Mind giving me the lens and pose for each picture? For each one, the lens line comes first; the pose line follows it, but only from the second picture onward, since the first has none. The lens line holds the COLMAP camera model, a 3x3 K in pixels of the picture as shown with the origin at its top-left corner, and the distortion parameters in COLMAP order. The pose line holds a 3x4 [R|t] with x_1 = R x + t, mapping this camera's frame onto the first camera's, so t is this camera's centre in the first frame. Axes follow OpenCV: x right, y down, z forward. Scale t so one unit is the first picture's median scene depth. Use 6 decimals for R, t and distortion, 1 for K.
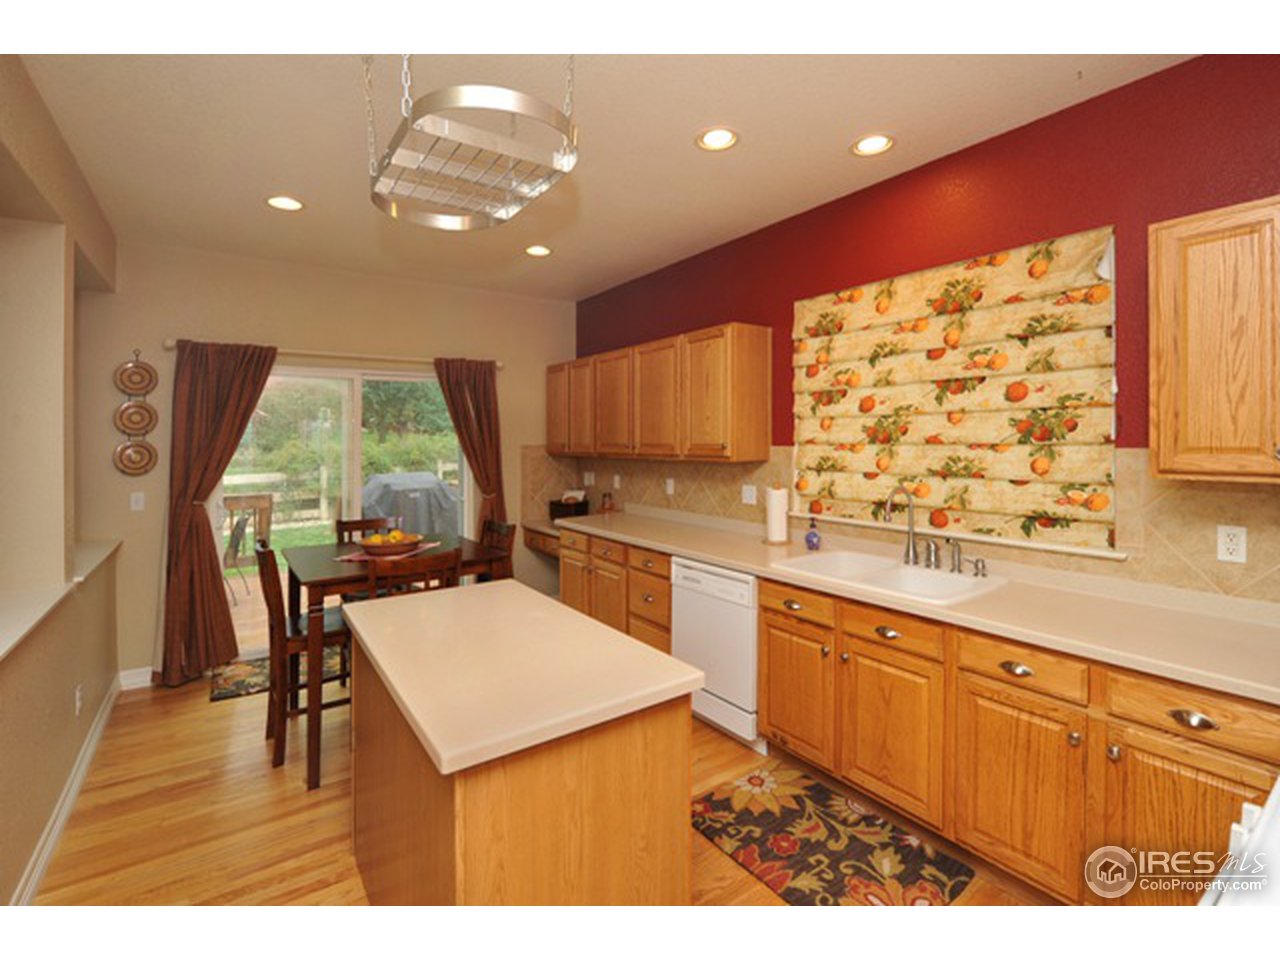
lens RADIAL K [[610.5, 0, 642.2], [0, 610.5, 434.3], [0, 0, 1]] dist [0.029811, 0.000188]
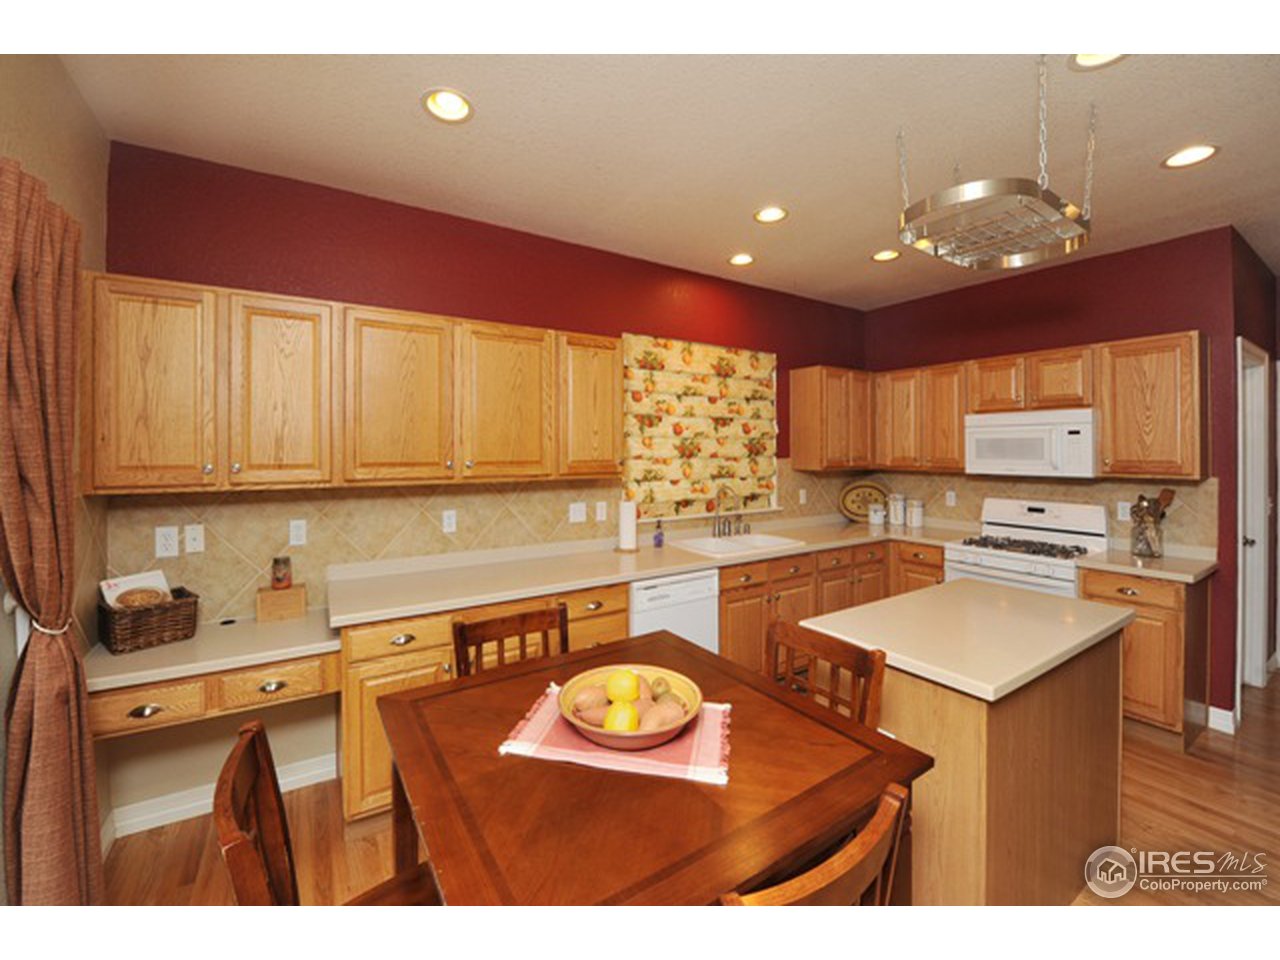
lens RADIAL K [[525.2, 0, 639.2], [0, 525.2, 461.8], [0, 0, 1]] dist [-0.017213, 0.000005]
pose [[0.030466, 0.003124, 0.999531, -0.791999], [0.008180, 0.999961, -0.003375, 0.026525], [-0.999502, 0.008279, 0.030439, 1.059438]]
